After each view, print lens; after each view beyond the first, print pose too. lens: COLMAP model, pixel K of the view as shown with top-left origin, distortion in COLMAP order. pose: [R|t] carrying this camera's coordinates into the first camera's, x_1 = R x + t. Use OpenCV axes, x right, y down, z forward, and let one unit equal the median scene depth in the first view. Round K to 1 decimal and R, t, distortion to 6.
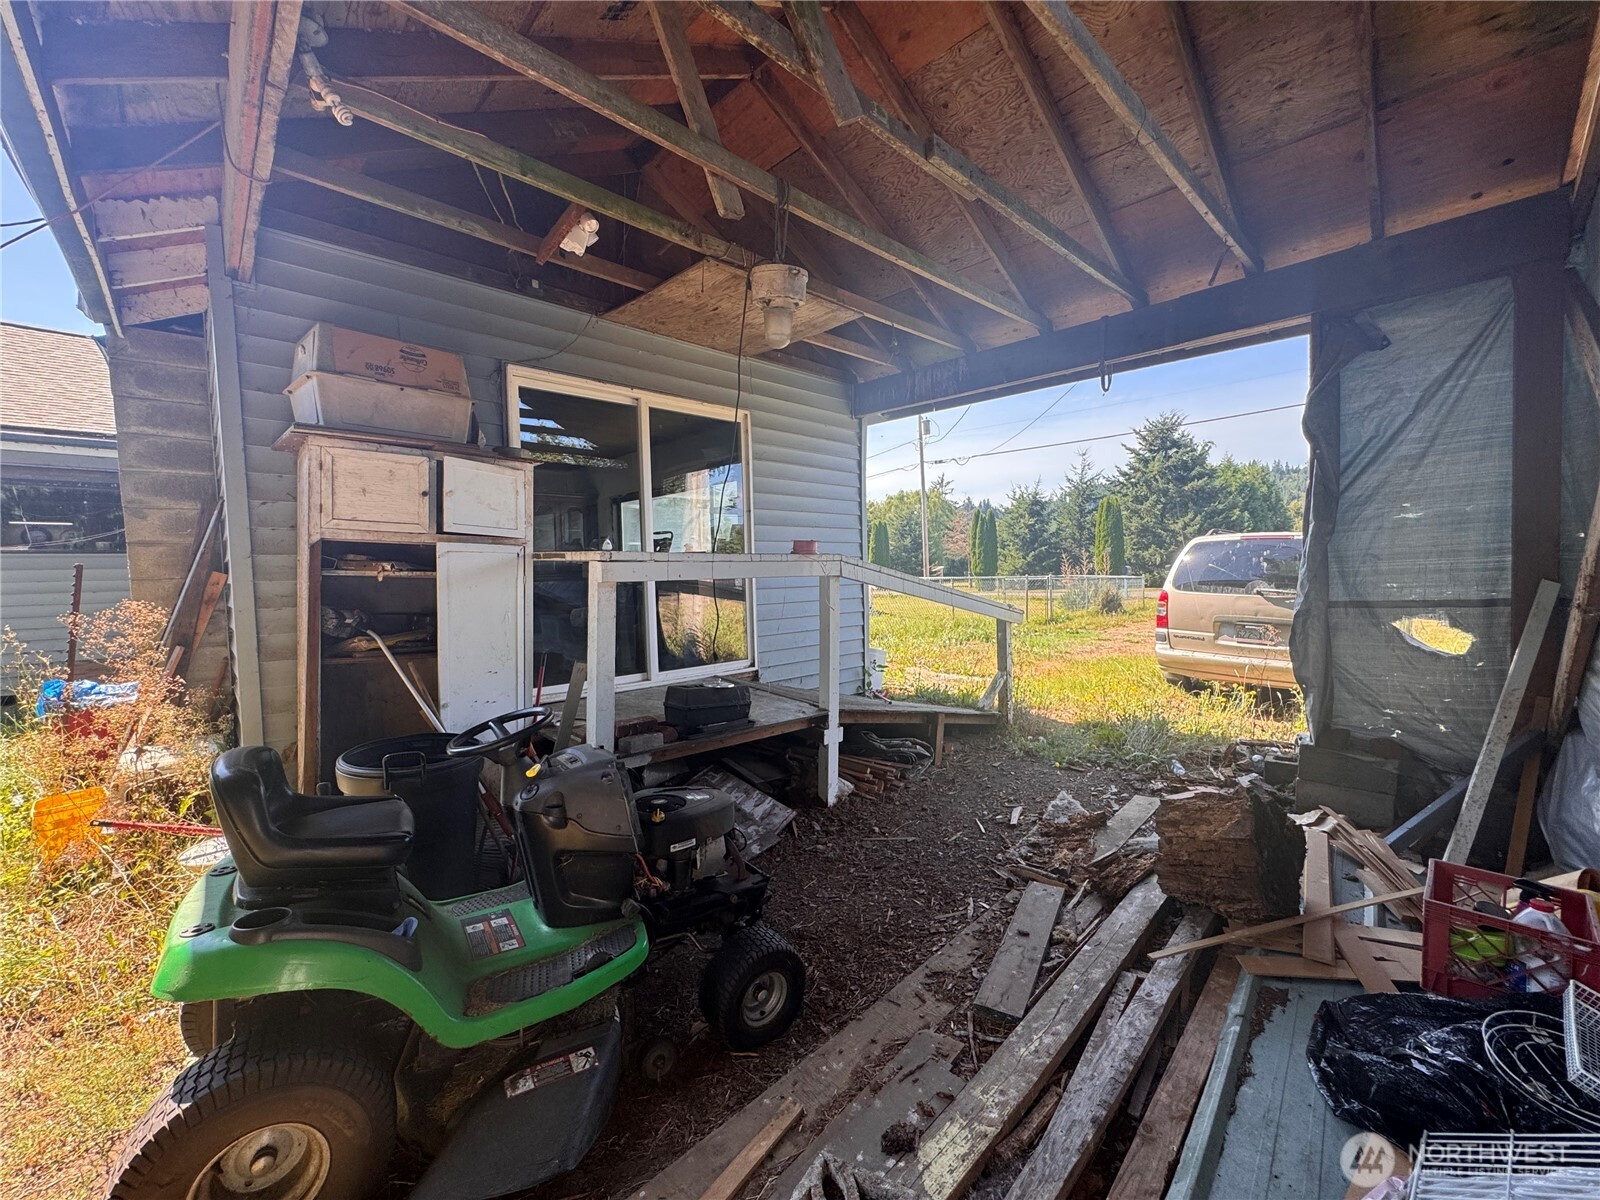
lens RADIAL K [[637.5, 0, 800.0], [0, 637.5, 600.0], [0, 0, 1]] dist [-0.003179, 0.000029]
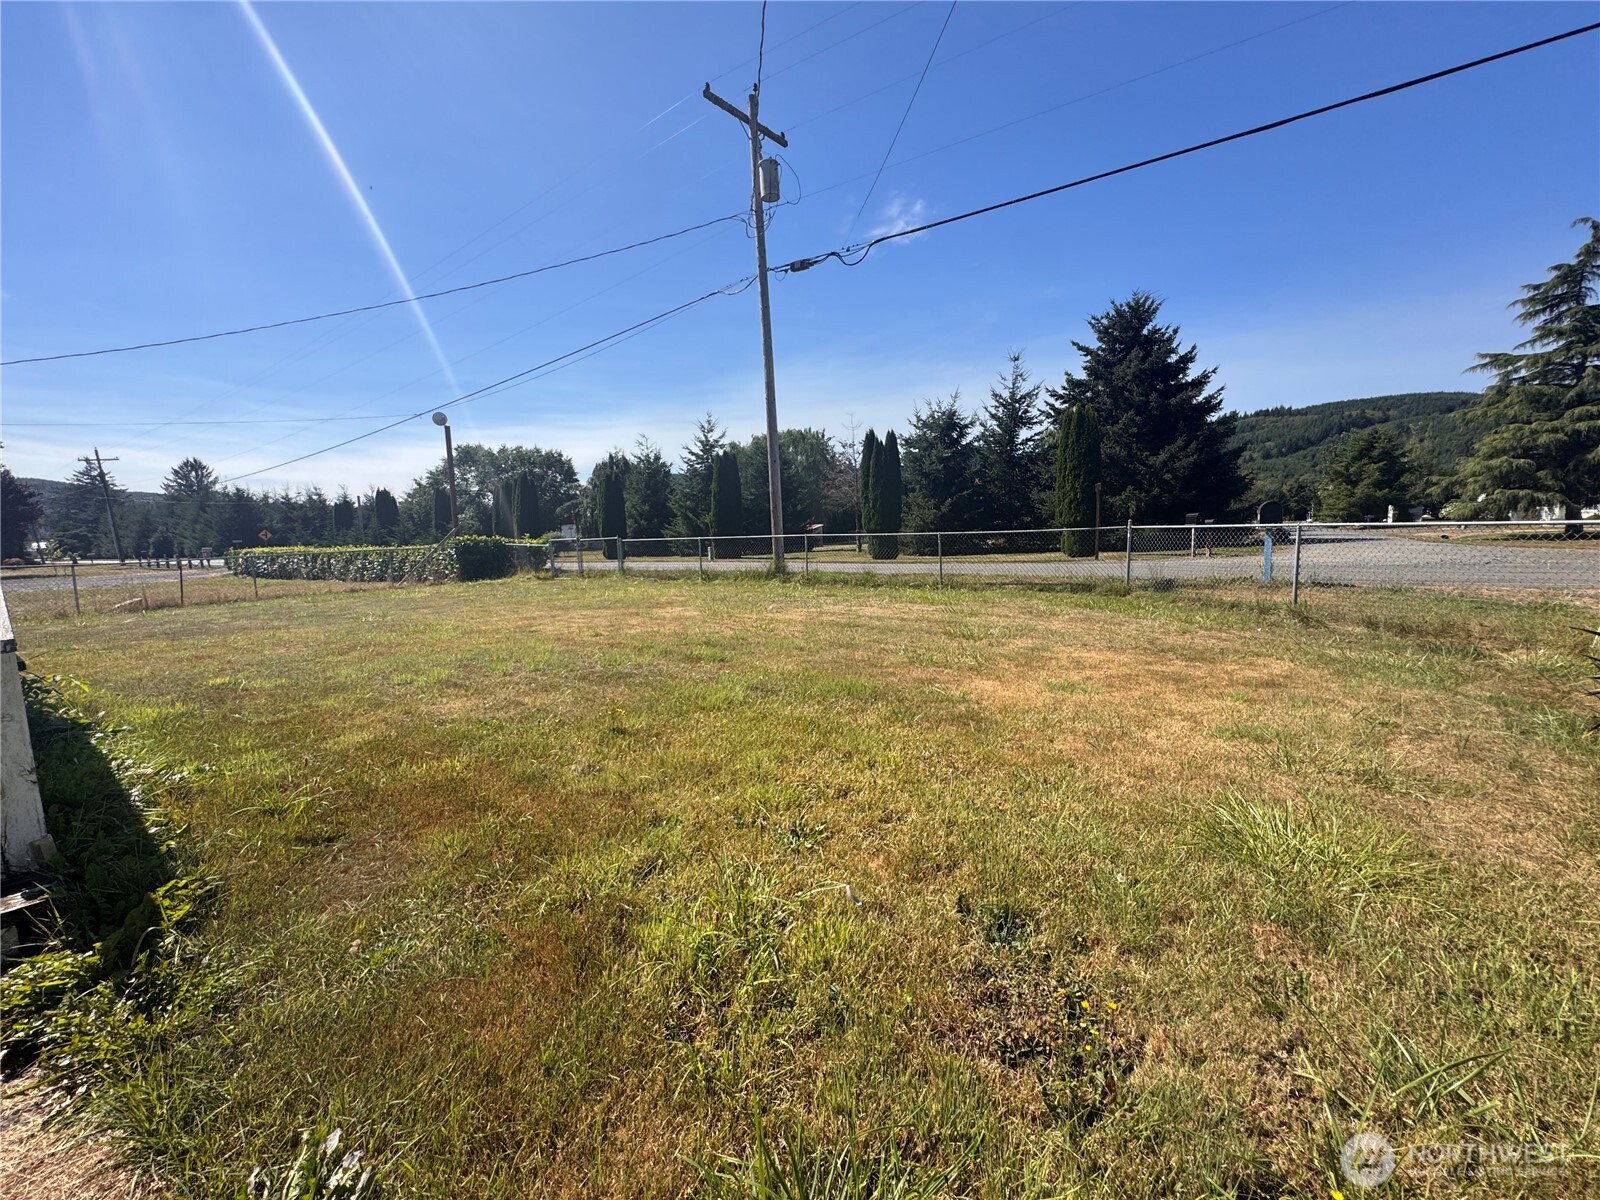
lens RADIAL K [[637.5, 0, 800.0], [0, 637.5, 600.0], [0, 0, 1]] dist [-0.003179, 0.000029]
pose [[0.983315, -0.024300, 0.180282, 0.090864], [0.012609, 0.997759, 0.065712, -0.015545], [-0.181475, -0.062343, 0.981418, 0.382771]]
